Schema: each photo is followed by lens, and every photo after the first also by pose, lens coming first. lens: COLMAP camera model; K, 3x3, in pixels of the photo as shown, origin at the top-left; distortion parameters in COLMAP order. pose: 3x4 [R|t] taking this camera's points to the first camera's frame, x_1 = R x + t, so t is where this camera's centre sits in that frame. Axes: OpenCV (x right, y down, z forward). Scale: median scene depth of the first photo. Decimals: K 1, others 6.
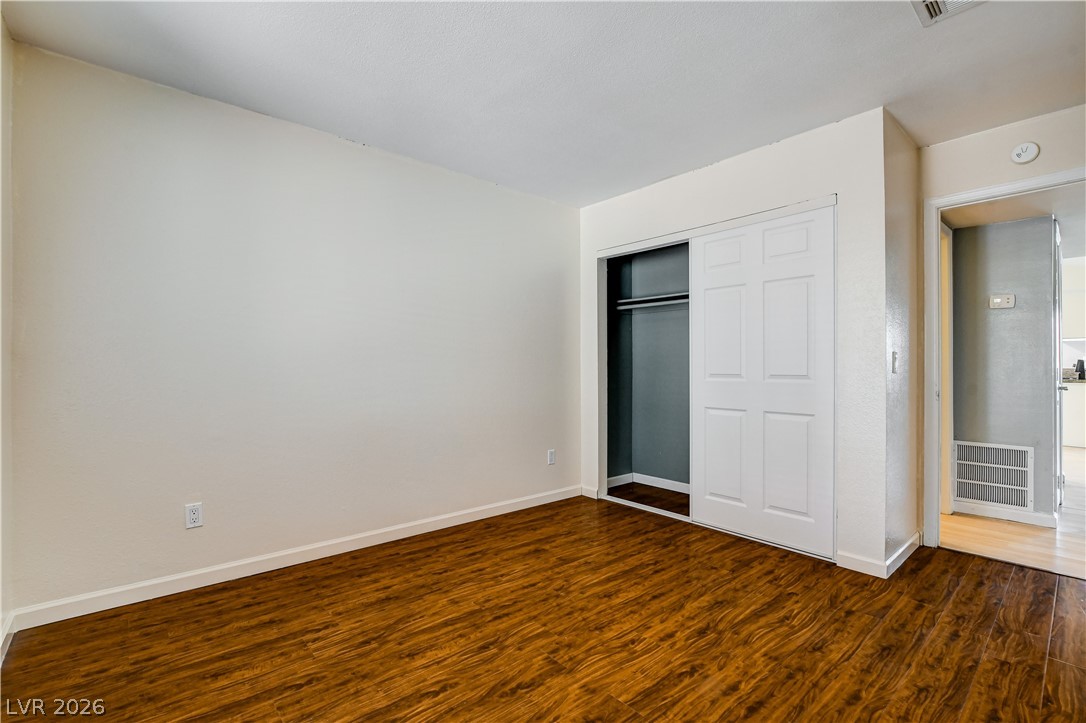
lens RADIAL K [[496.6, 0, 546.4], [0, 496.6, 362.8], [0, 0, 1]] dist [-0.027530, 0.002933]
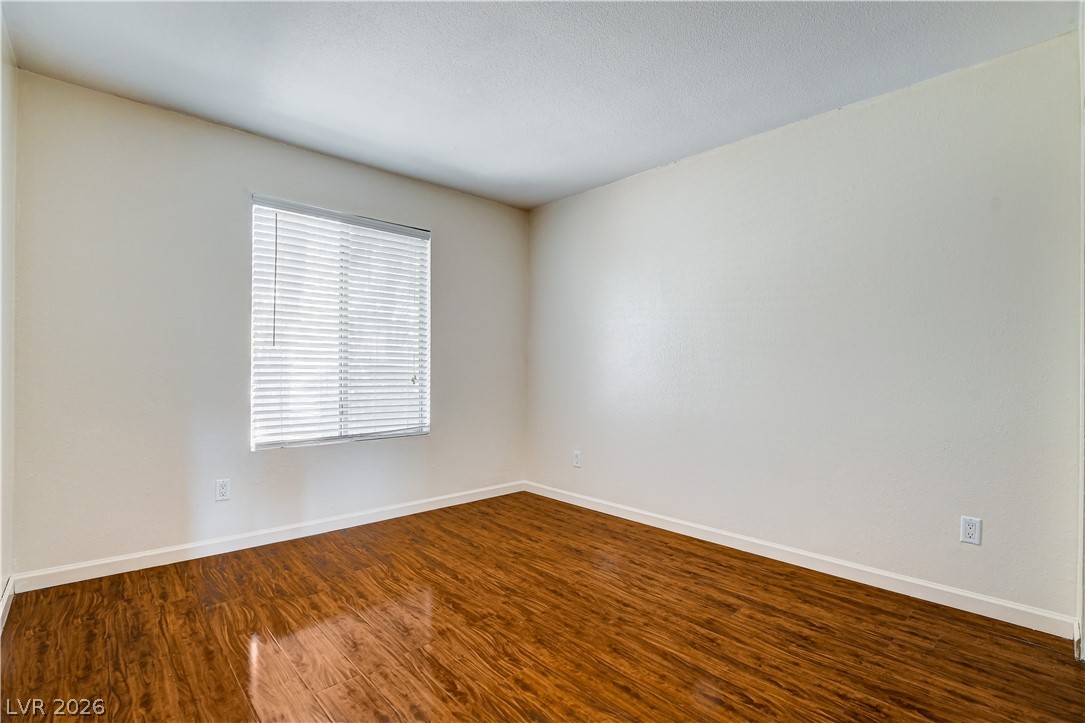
lens RADIAL K [[496.2, 0, 546.4], [0, 496.2, 363.6], [0, 0, 1]] dist [-0.027530, 0.002933]
pose [[0.027548, -0.007428, -0.999593, 0.880082], [0.001651, 0.999971, -0.007386, 0.002749], [0.999619, -0.001446, 0.027560, 0.809861]]
